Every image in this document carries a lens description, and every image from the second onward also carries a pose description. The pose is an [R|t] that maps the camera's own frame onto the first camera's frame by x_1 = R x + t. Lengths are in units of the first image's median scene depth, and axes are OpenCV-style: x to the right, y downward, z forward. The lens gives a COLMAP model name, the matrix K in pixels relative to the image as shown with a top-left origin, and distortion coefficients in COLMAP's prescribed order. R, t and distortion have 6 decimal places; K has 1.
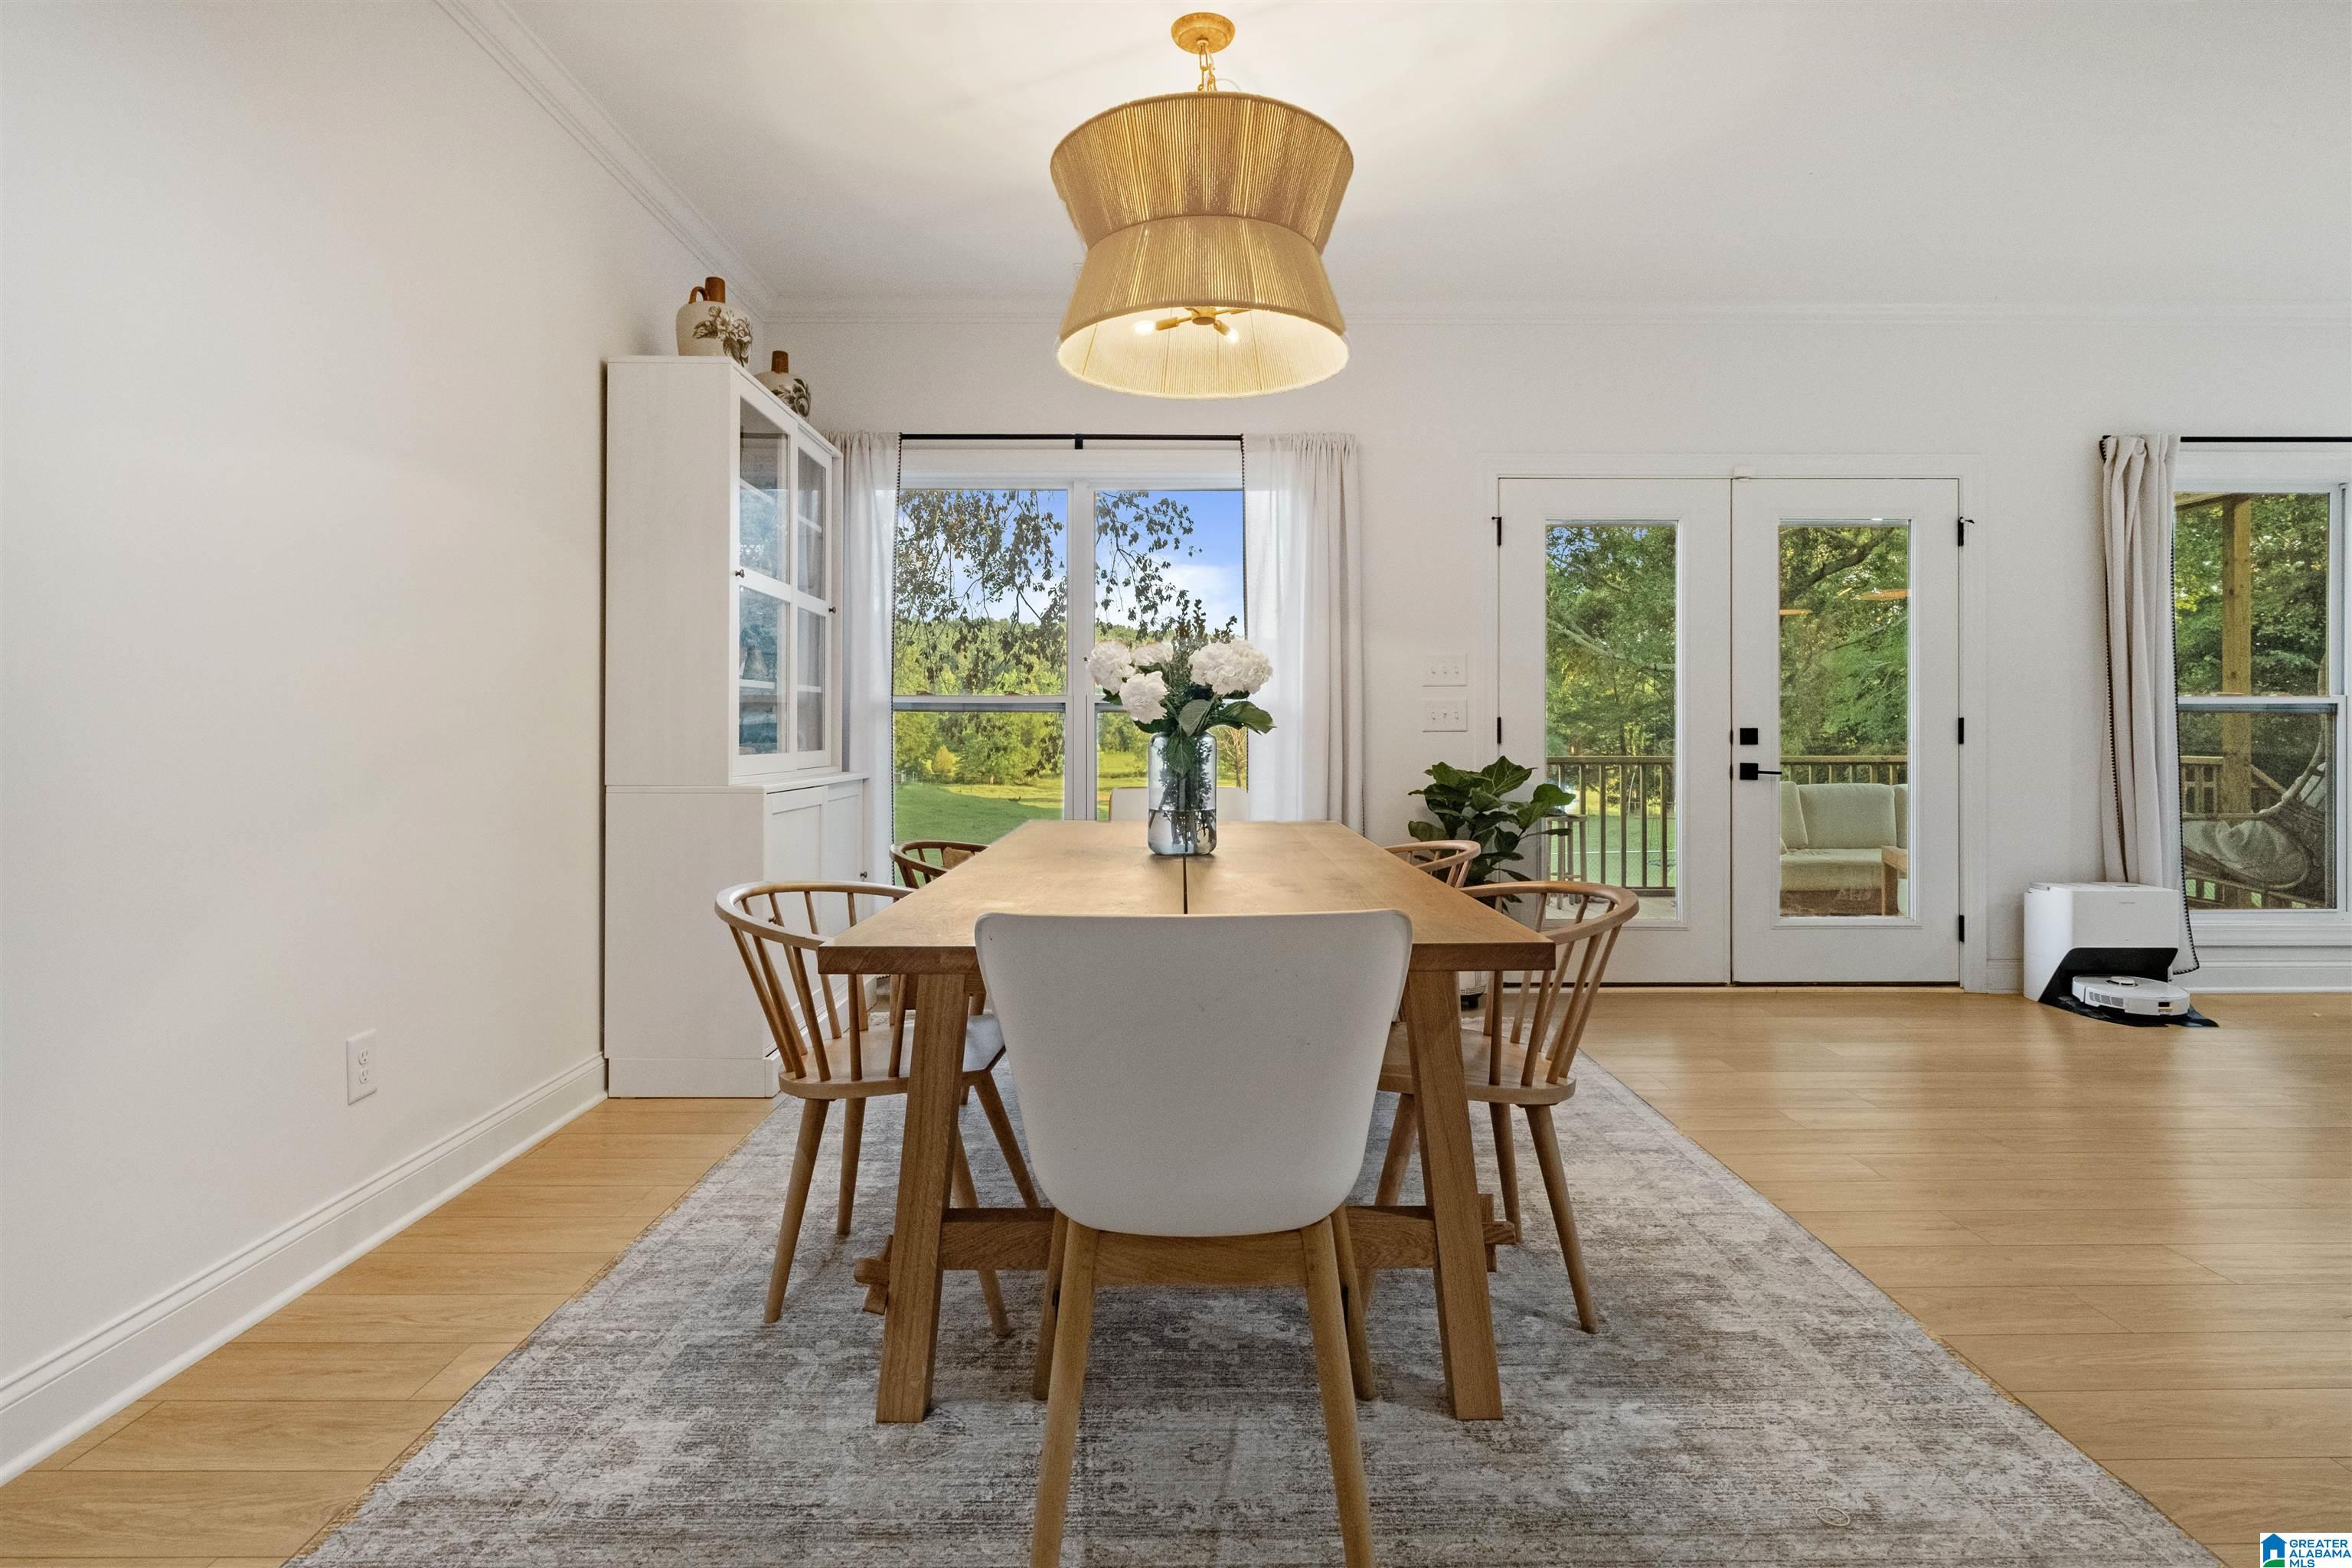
lens RADIAL K [[1192.8, 0, 1171.1], [0, 1192.8, 740.6], [0, 0, 1]] dist [-0.004038, -0.000411]
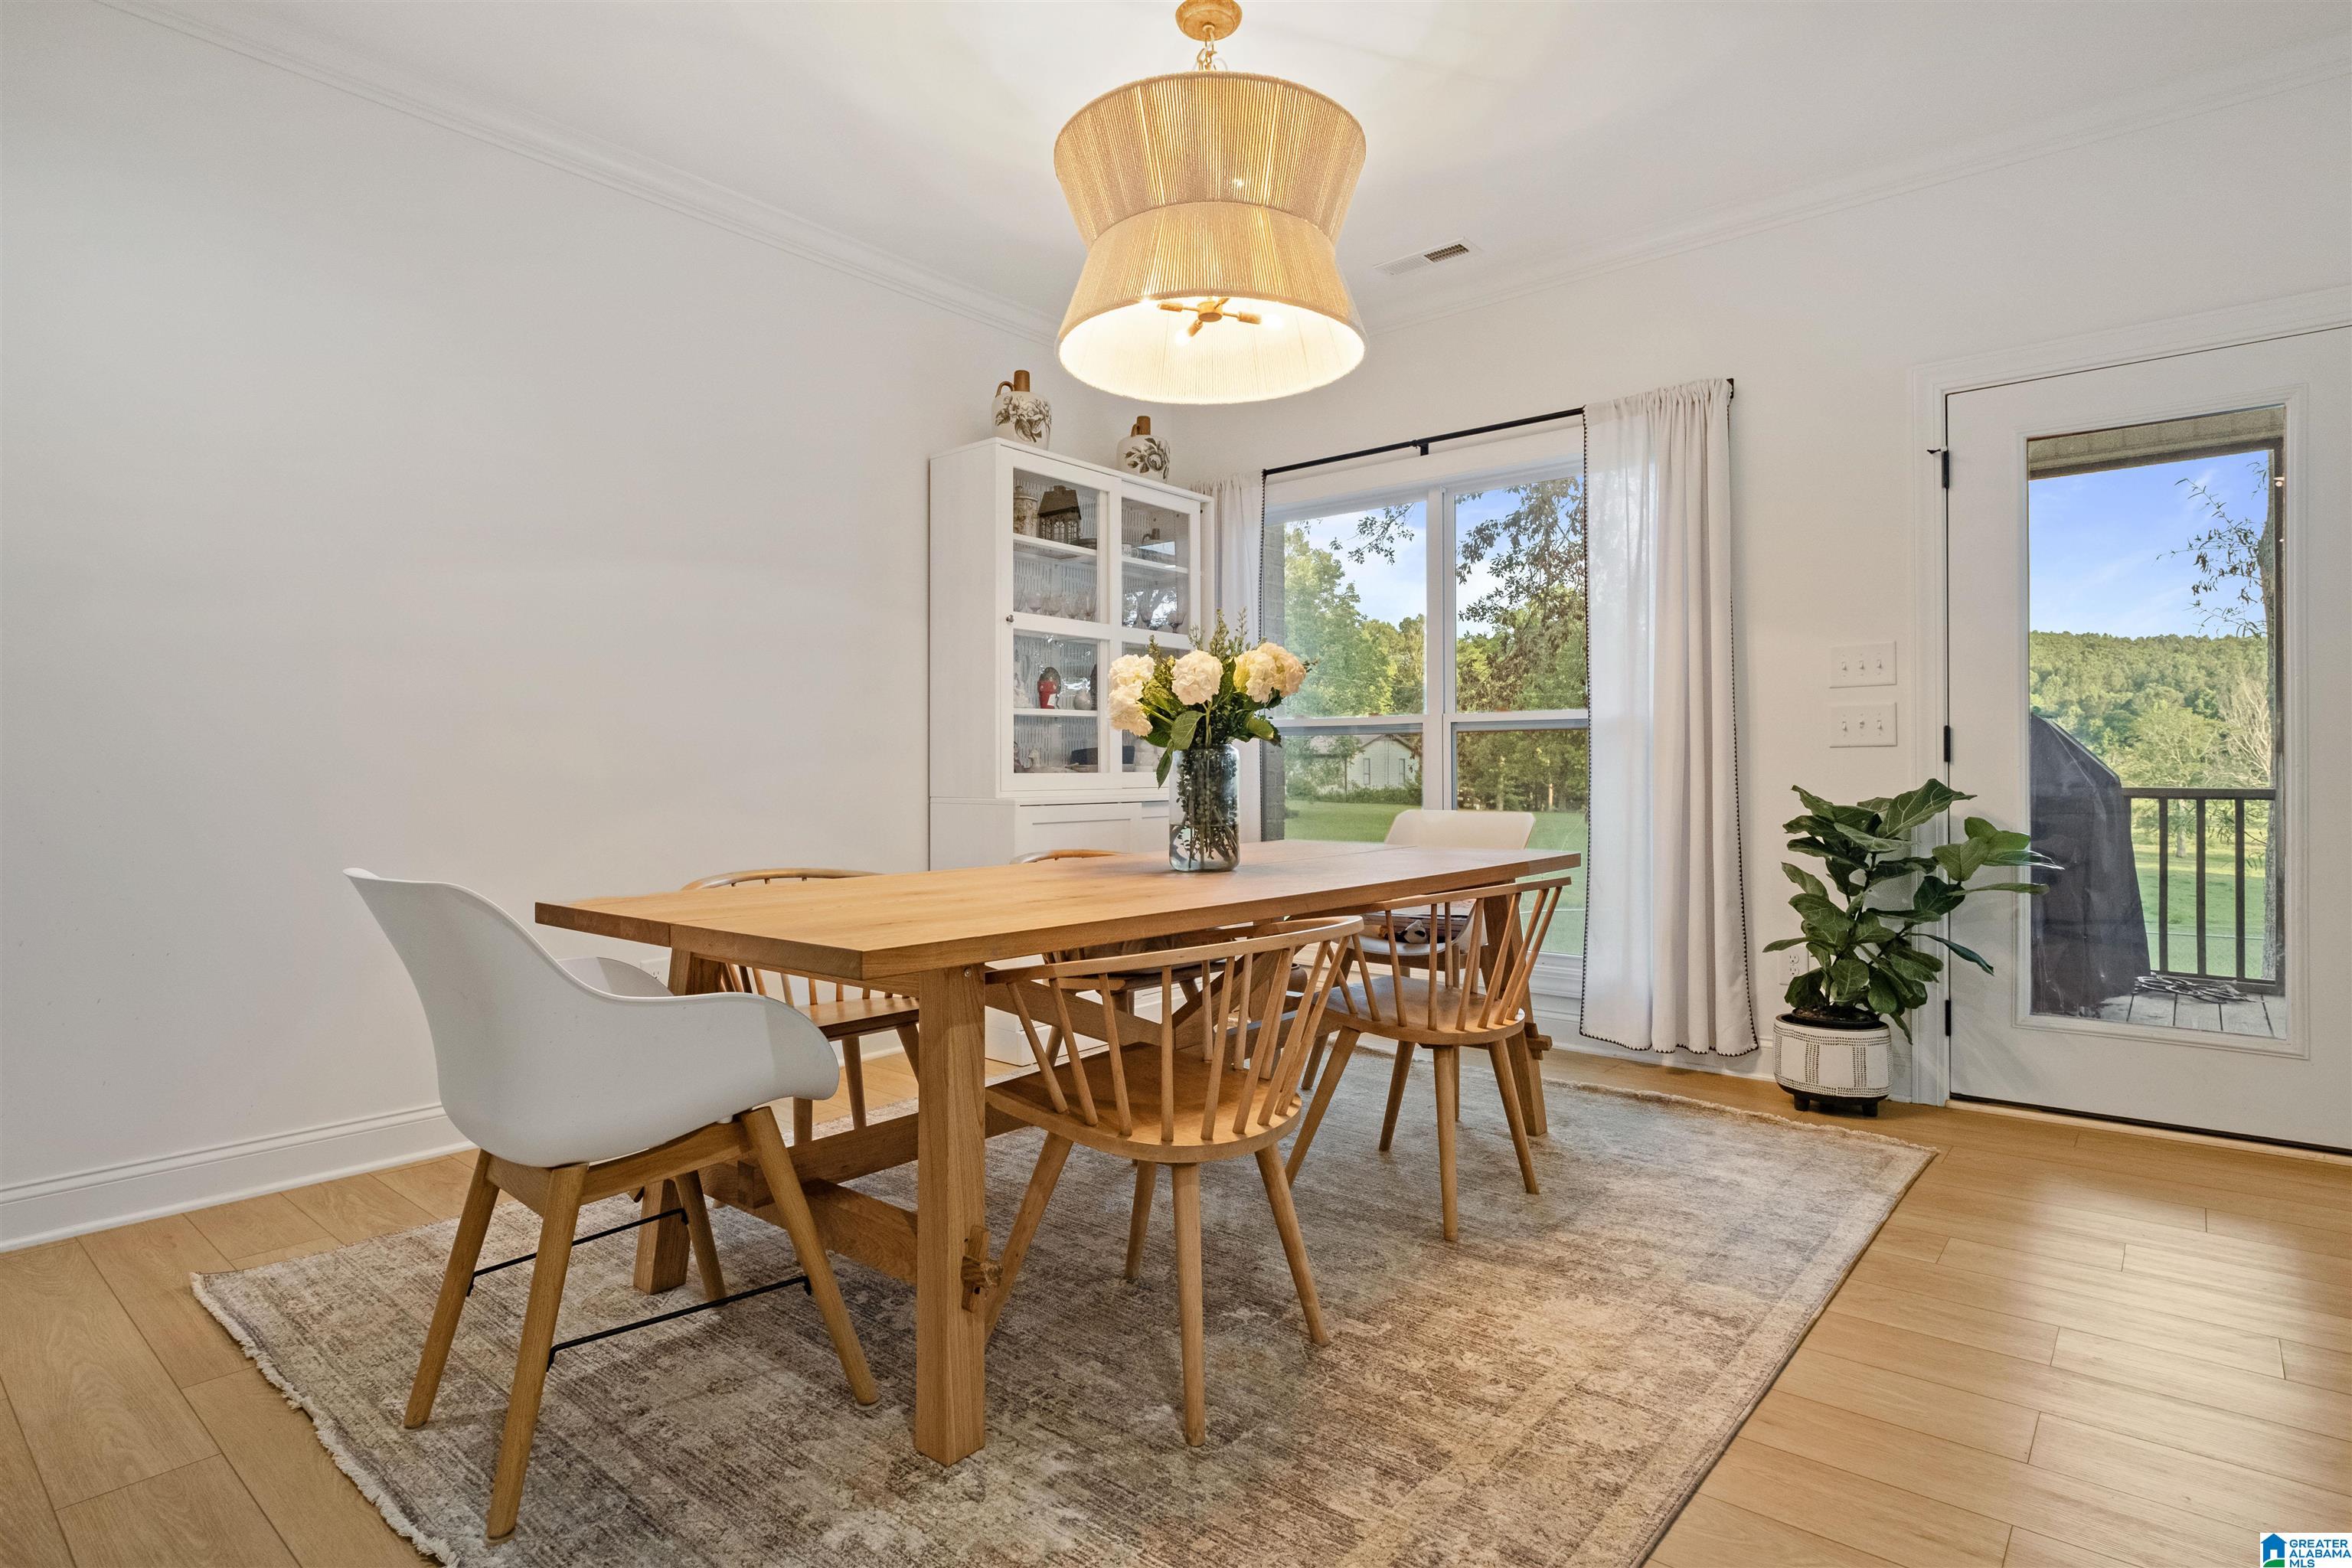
lens RADIAL K [[1192.8, 0, 1198.7], [0, 1192.8, 772.2], [0, 0, 1]] dist [-0.004038, -0.000411]
pose [[0.768309, -0.003436, -0.640070, 0.467707], [-0.000327, 0.999983, -0.005760, 0.015844], [0.640079, 0.004635, 0.768295, 0.187744]]
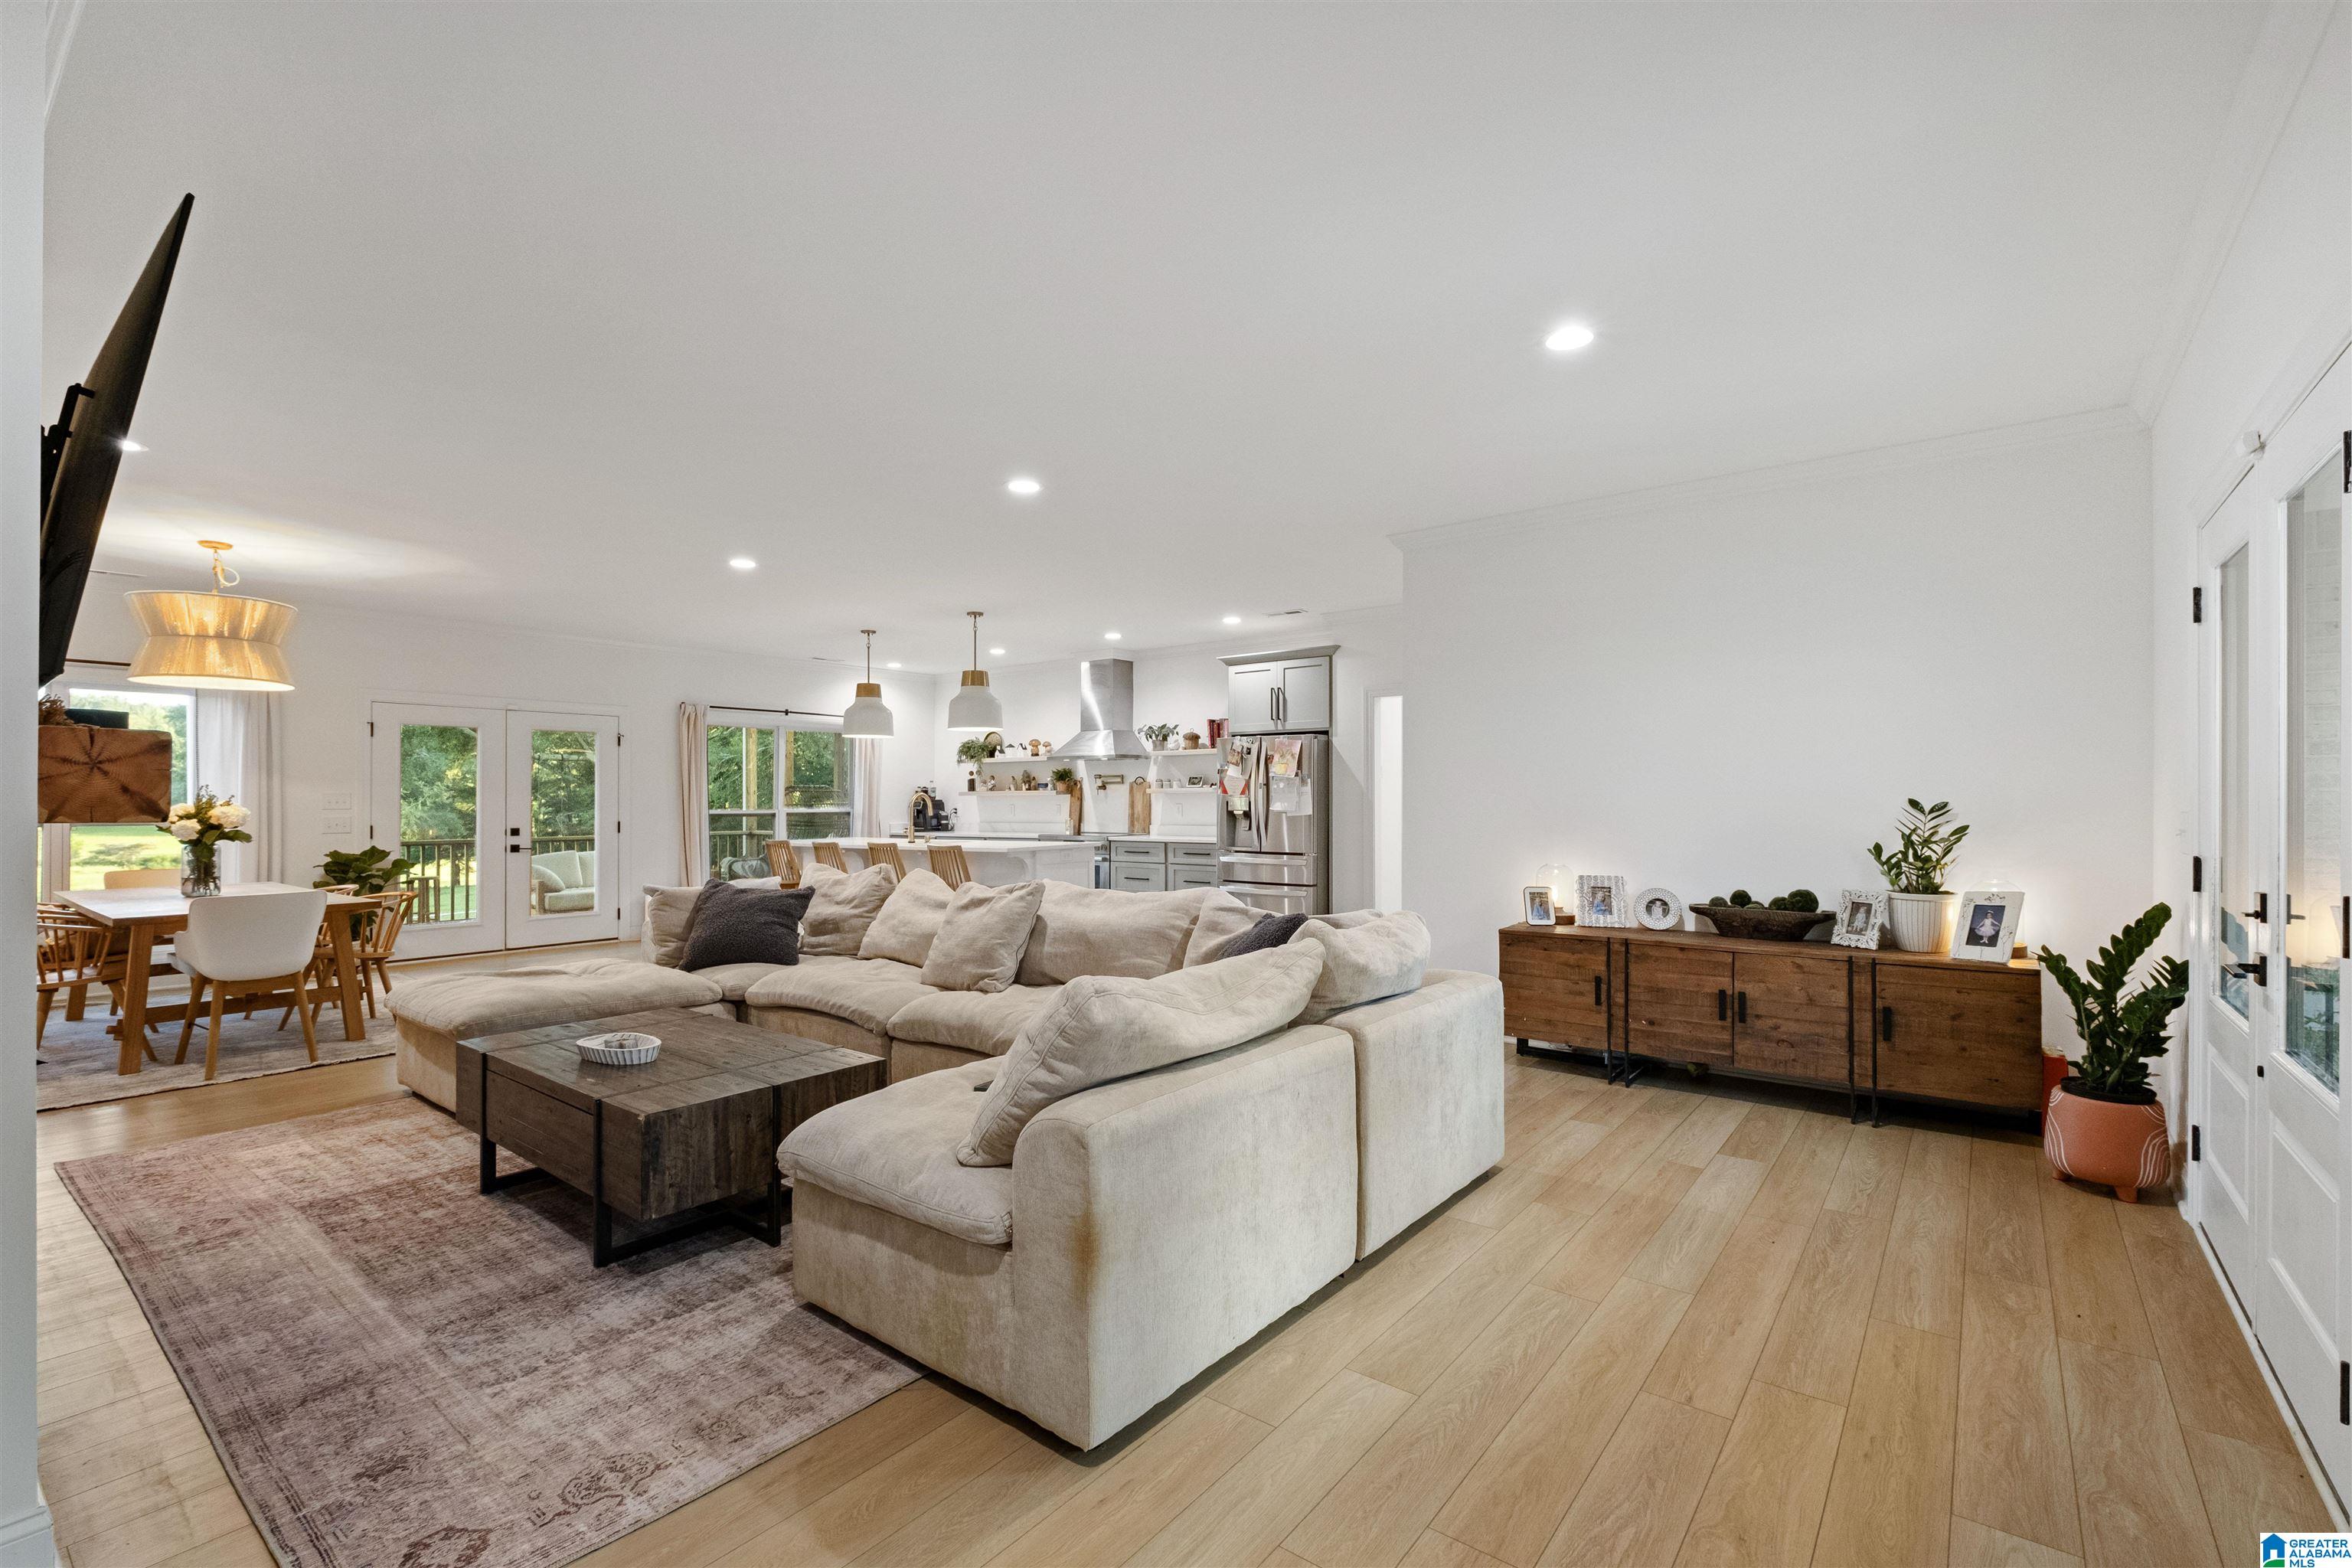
lens RADIAL K [[1045.7, 0, 1187.5], [0, 1045.7, 786.8], [0, 0, 1]] dist [0.002892, -0.004182]
pose [[0.603959, 0.008652, 0.796968, -0.337773], [0.009561, 0.999790, -0.018099, -0.046740], [-0.796958, 0.018551, 0.603750, -1.311613]]
